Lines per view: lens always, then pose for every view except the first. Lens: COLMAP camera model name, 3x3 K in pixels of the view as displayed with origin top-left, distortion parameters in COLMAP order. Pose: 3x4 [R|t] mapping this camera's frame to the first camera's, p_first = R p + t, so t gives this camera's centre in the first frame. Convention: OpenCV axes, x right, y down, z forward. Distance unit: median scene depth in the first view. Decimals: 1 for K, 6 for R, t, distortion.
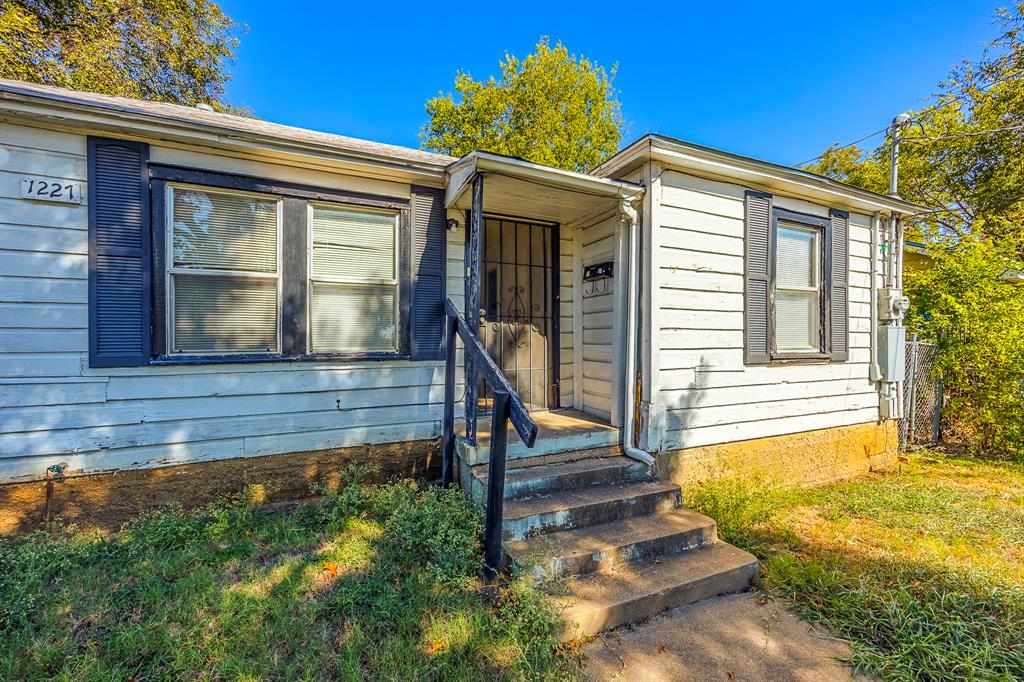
lens RADIAL K [[397.6, 0, 512.9], [0, 397.6, 339.8], [0, 0, 1]] dist [0.000274, 0.000041]
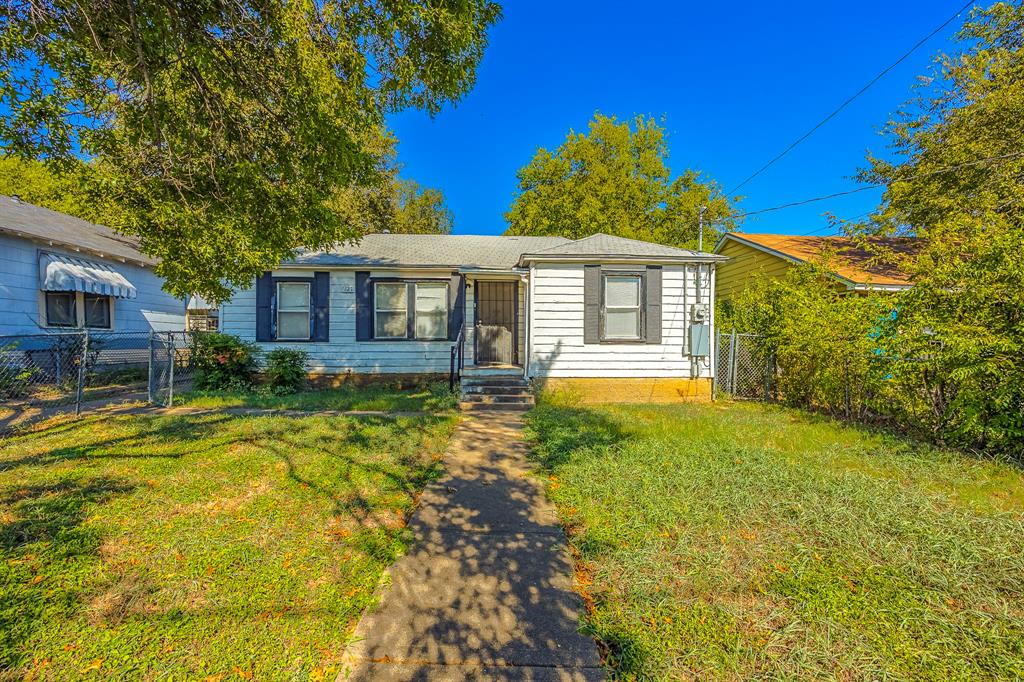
lens RADIAL K [[397.6, 0, 511.8], [0, 397.6, 340.5], [0, 0, 1]] dist [0.000274, 0.000041]
pose [[0.931525, 0.000083, -0.363677, 1.071066], [-0.001466, 0.999993, -0.003527, 0.057838], [0.363674, 0.003819, 0.931519, -1.279530]]
